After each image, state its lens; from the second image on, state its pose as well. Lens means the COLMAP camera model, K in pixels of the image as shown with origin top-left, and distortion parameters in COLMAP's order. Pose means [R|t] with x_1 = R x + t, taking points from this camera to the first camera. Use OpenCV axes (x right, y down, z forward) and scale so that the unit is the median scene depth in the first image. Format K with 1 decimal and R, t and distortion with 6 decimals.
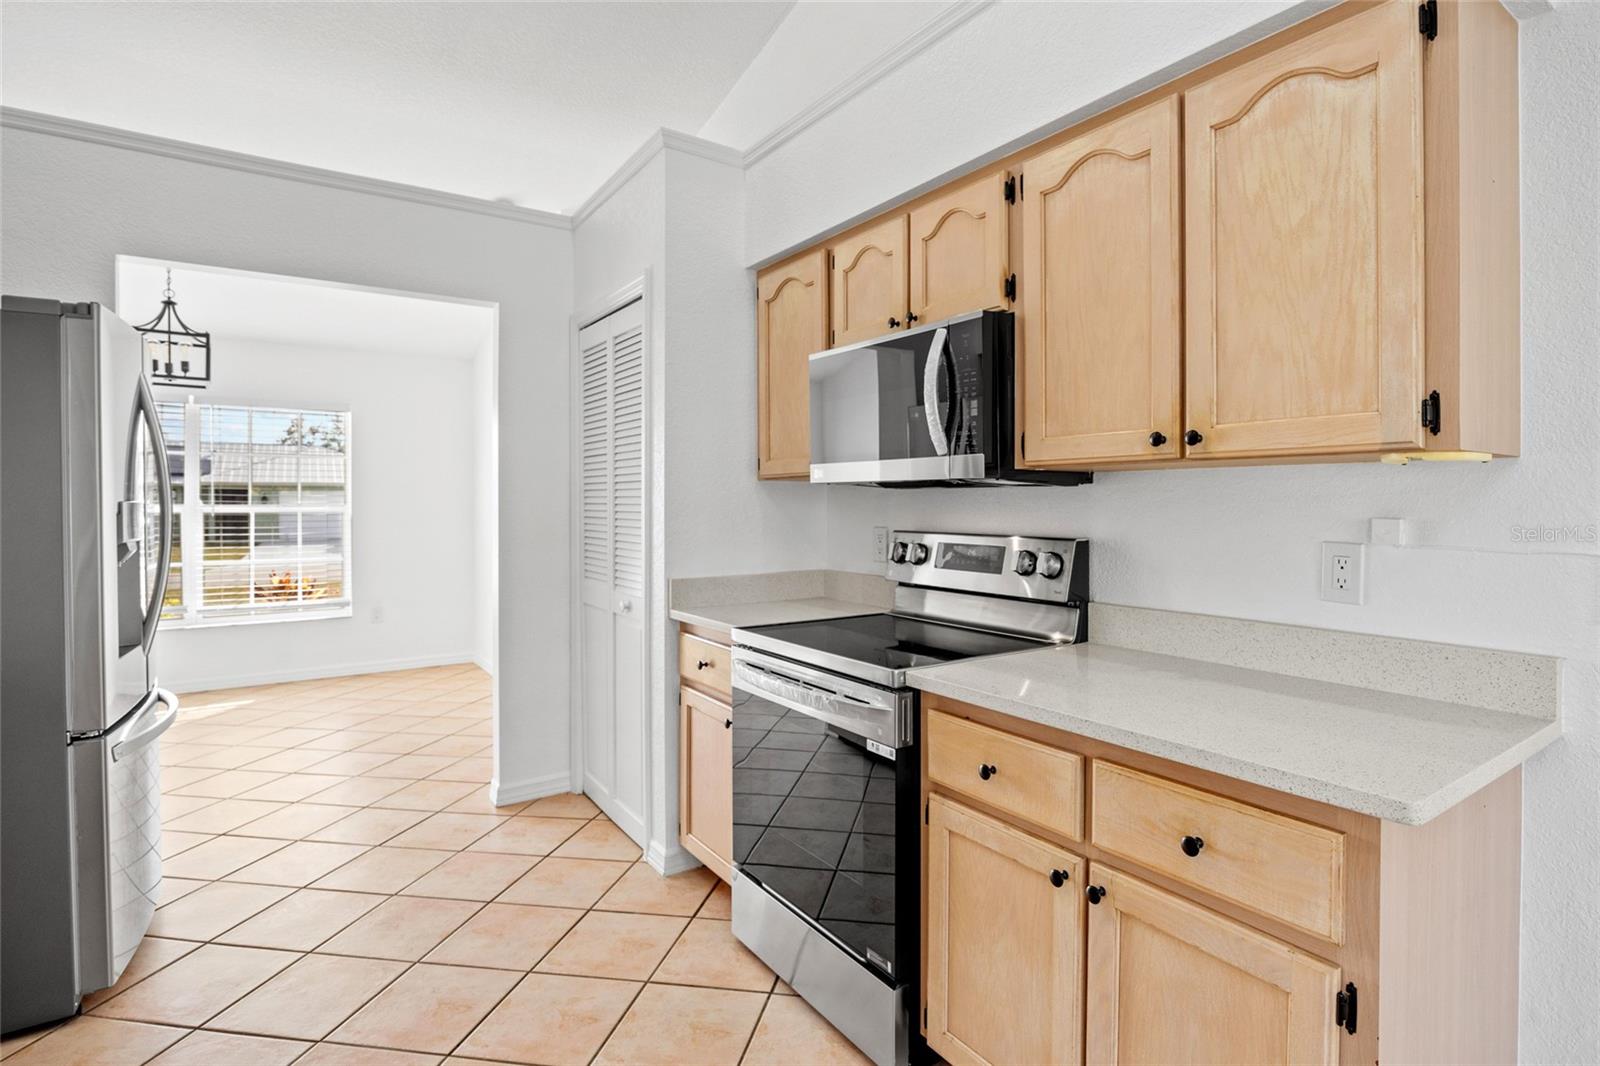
lens RADIAL K [[815.8, 0, 879.2], [0, 815.8, 504.3], [0, 0, 1]] dist [-0.019369, 0.000316]
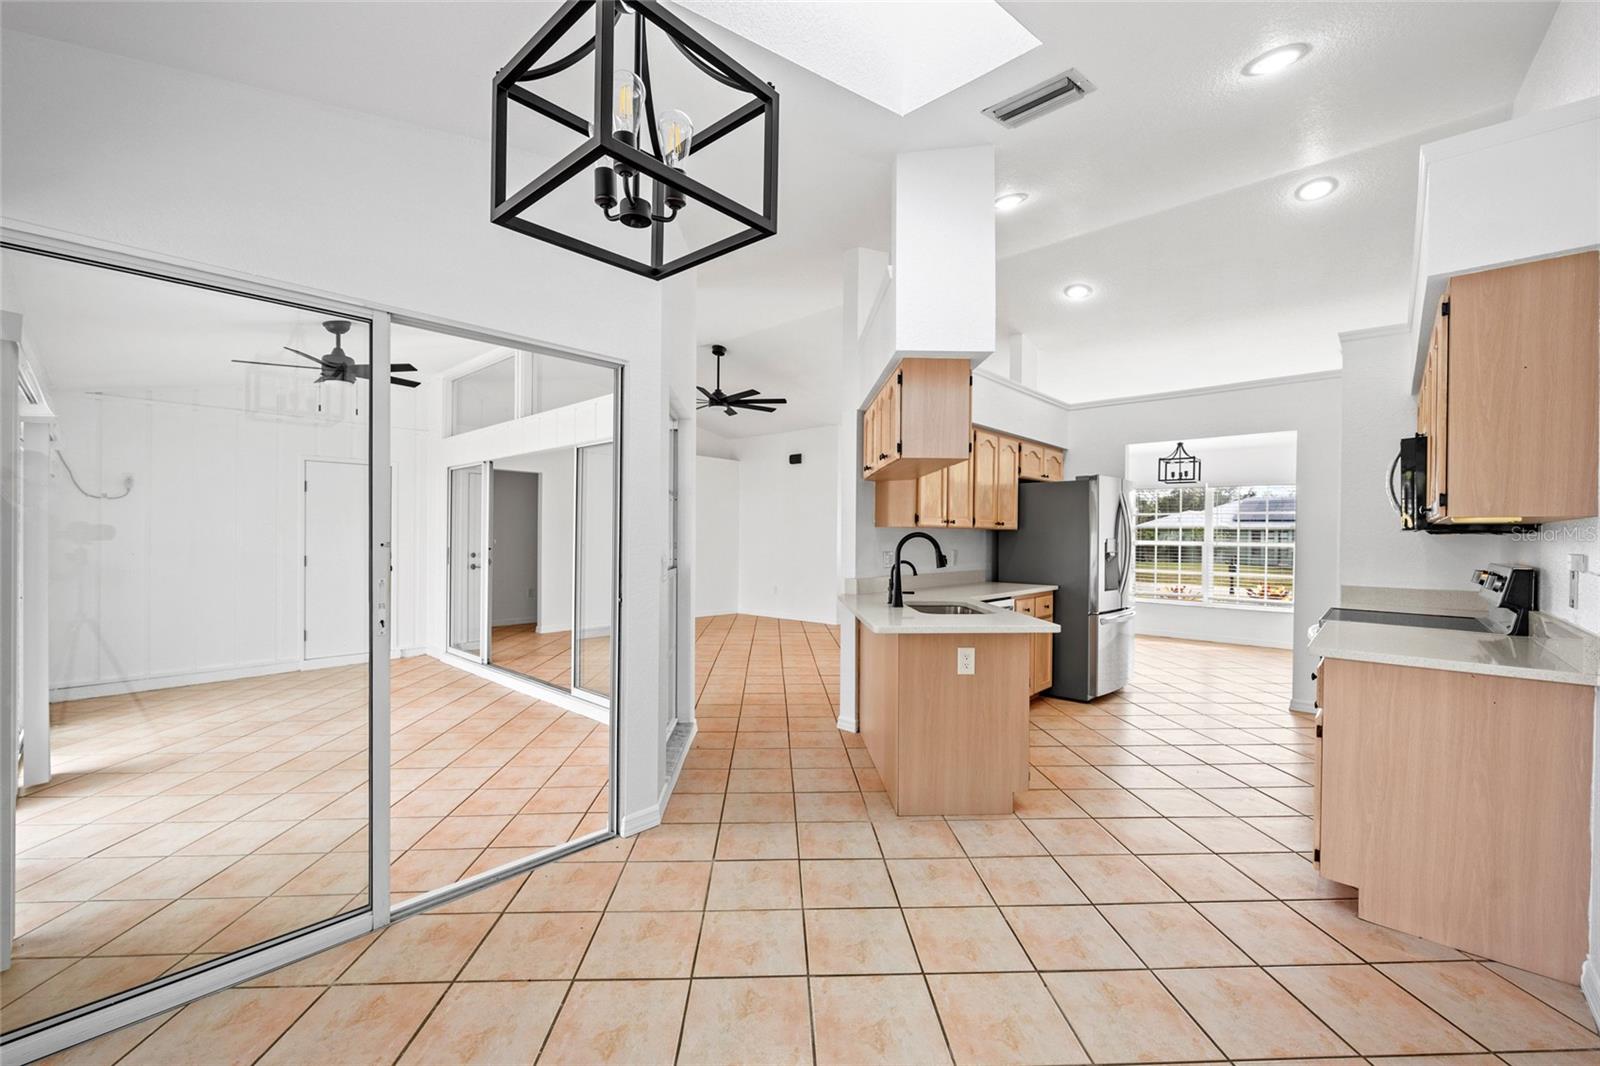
lens RADIAL K [[656.1, 0, 798.0], [0, 656.1, 542.1], [0, 0, 1]] dist [-0.000388, -0.000186]
pose [[0.183272, 0.012741, -0.982980, 1.155776], [-0.014840, 0.999838, 0.010193, 0.002007], [0.982950, 0.012720, 0.183431, -0.535129]]
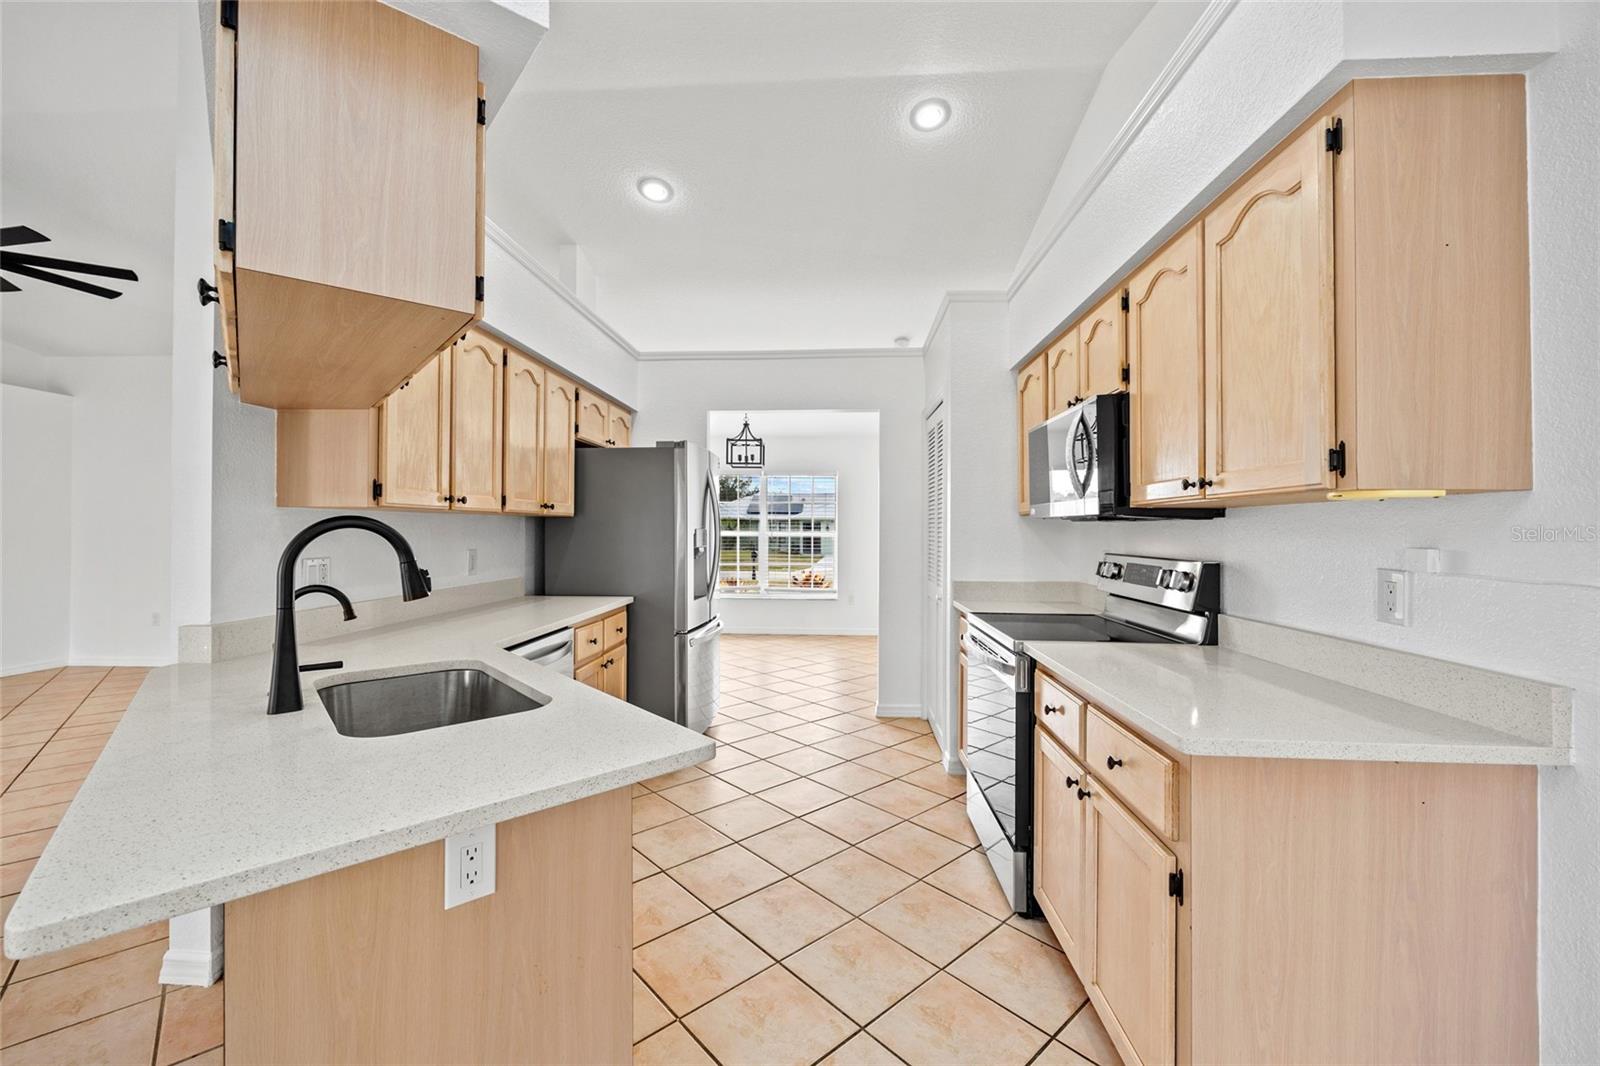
lens RADIAL K [[650.7, 0, 797.6], [0, 650.7, 523.8], [0, 0, 1]] dist [-0.003304, -0.000262]
pose [[0.757875, -0.001254, -0.652398, 0.399381], [-0.008553, 0.999893, -0.011858, 0.001492], [0.652343, 0.014567, 0.757784, -0.156726]]
